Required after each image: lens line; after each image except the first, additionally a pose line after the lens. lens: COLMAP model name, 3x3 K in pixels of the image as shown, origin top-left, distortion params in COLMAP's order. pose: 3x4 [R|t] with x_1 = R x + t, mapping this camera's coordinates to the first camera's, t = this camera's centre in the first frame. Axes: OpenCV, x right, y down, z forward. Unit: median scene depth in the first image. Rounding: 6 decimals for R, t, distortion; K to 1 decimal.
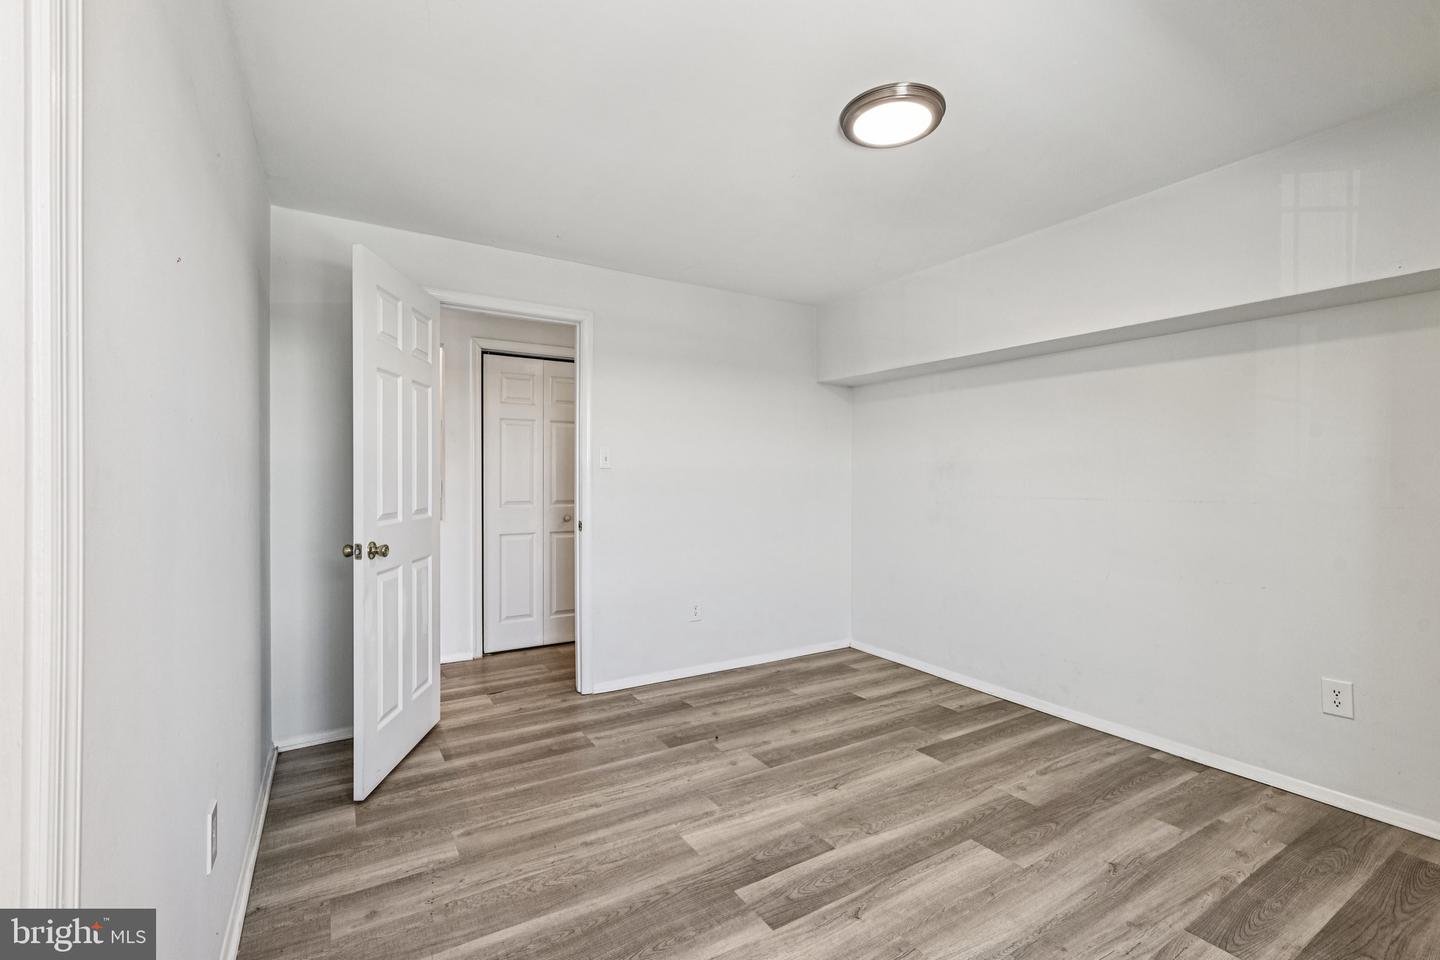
lens RADIAL K [[625.6, 0, 719.1], [0, 625.6, 469.5], [0, 0, 1]] dist [0.003600, -0.000284]
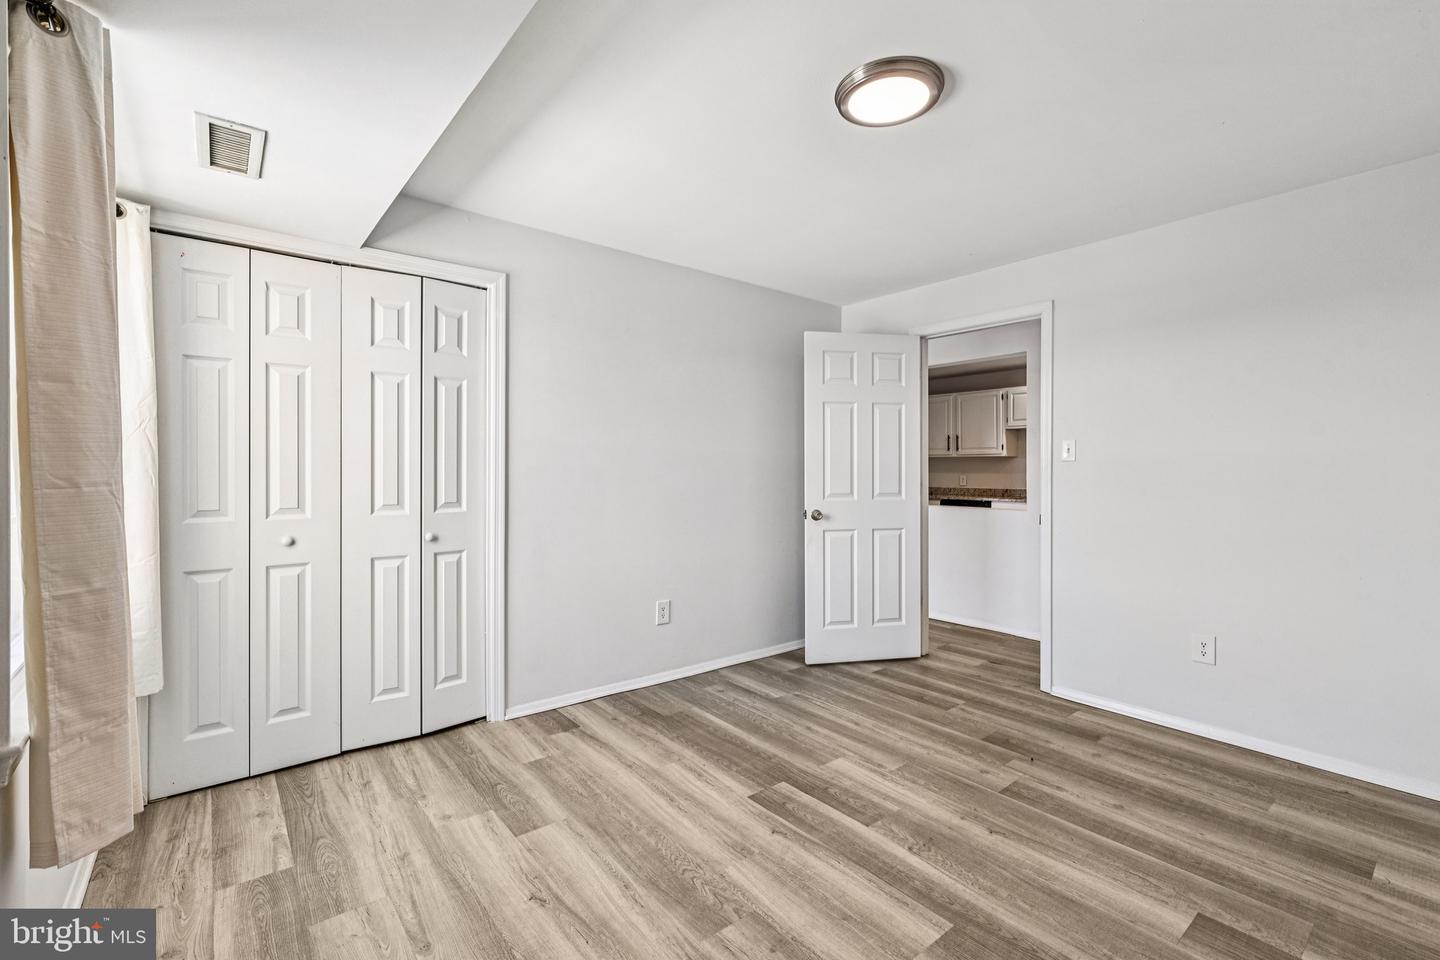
lens RADIAL K [[625.6, 0, 715.9], [0, 625.6, 471.3], [0, 0, 1]] dist [0.003600, -0.000284]
pose [[0.129110, 0.000884, -0.991630, 1.022174], [0.010147, 0.999946, 0.002212, 0.009008], [0.991578, -0.010348, 0.129094, 0.537346]]
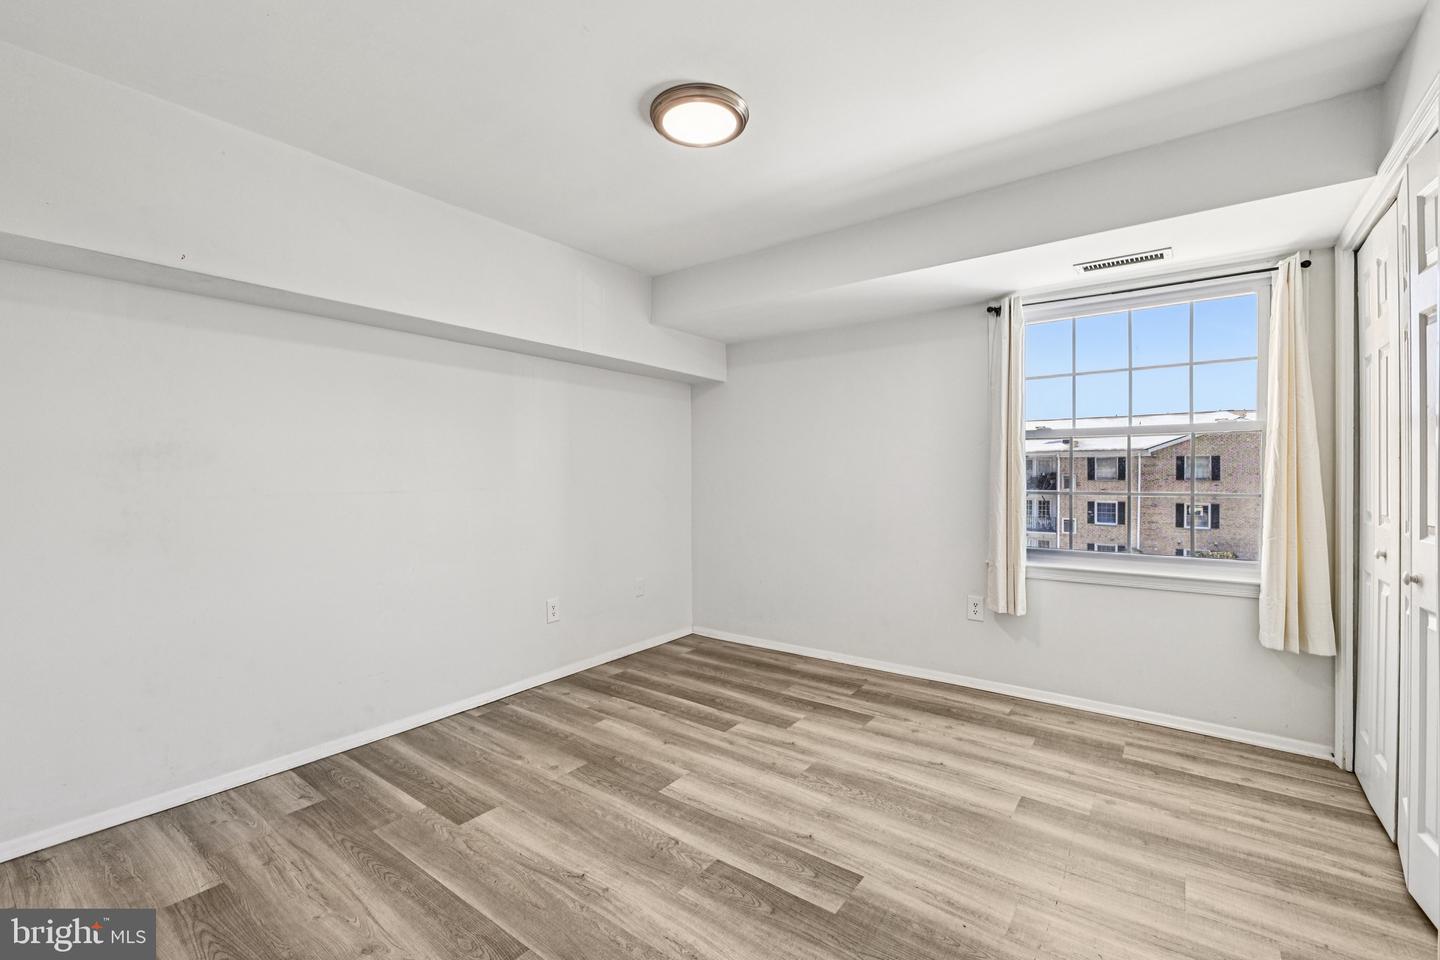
lens RADIAL K [[625.6, 0, 712.9], [0, 625.6, 474.5], [0, 0, 1]] dist [0.003600, -0.000284]
pose [[-0.354663, -0.005329, 0.934979, -0.600819], [-0.011208, 0.999936, 0.001448, 0.017727], [-0.934927, -0.009966, -0.354700, 1.165167]]
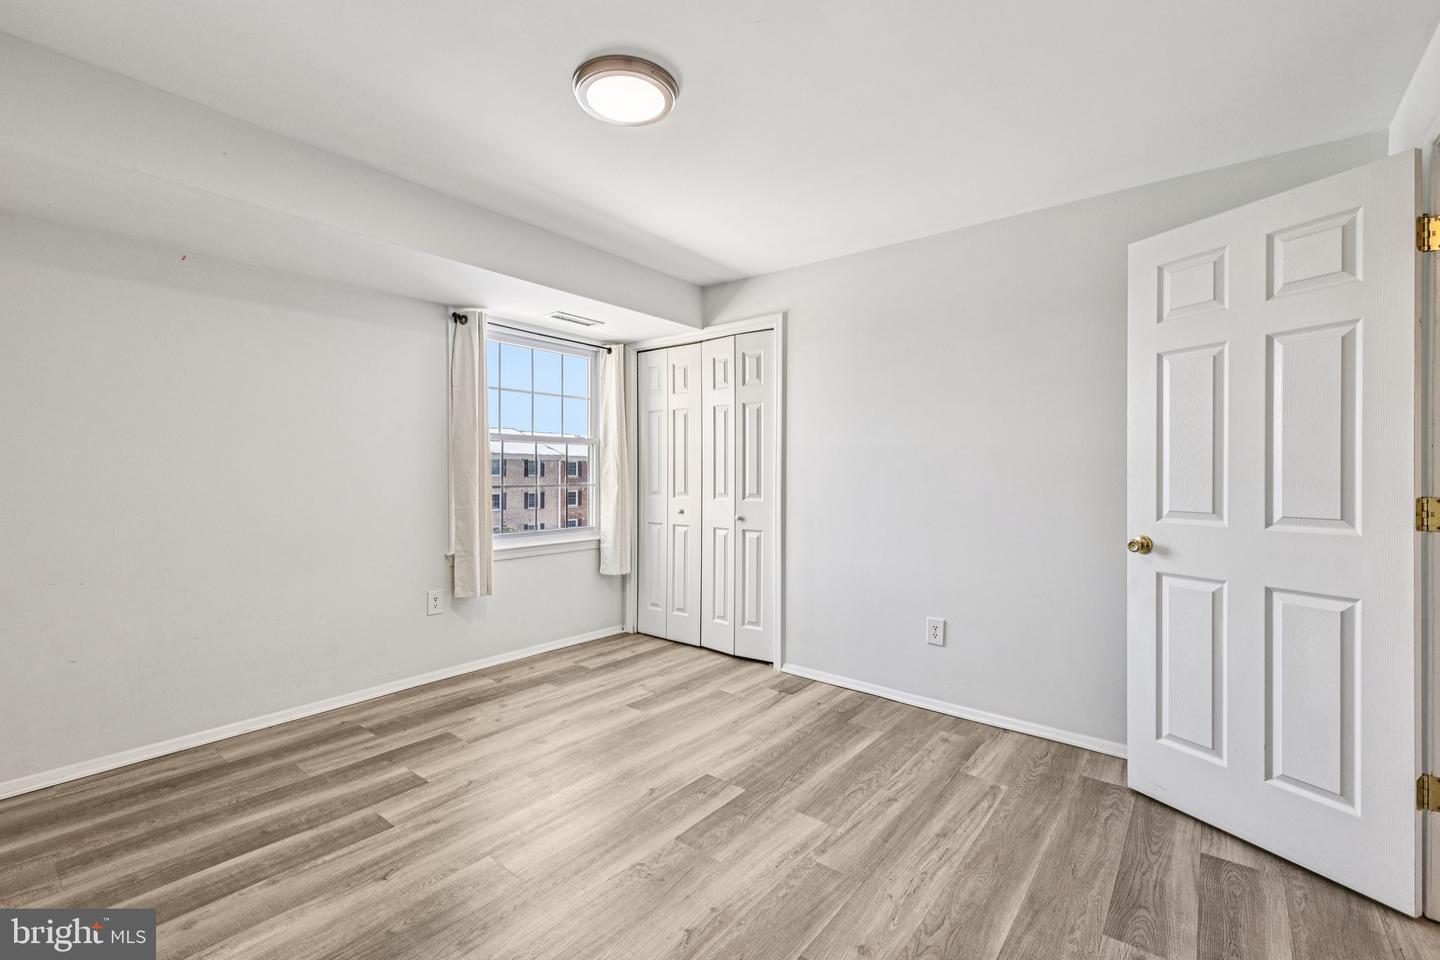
lens RADIAL K [[625.6, 0, 723.9], [0, 625.6, 476.0], [0, 0, 1]] dist [0.003600, -0.000284]
pose [[-0.939544, -0.006647, -0.342363, 0.394311], [-0.004619, 0.999967, -0.006739, 0.030950], [0.342396, -0.004750, -0.939544, 1.696073]]
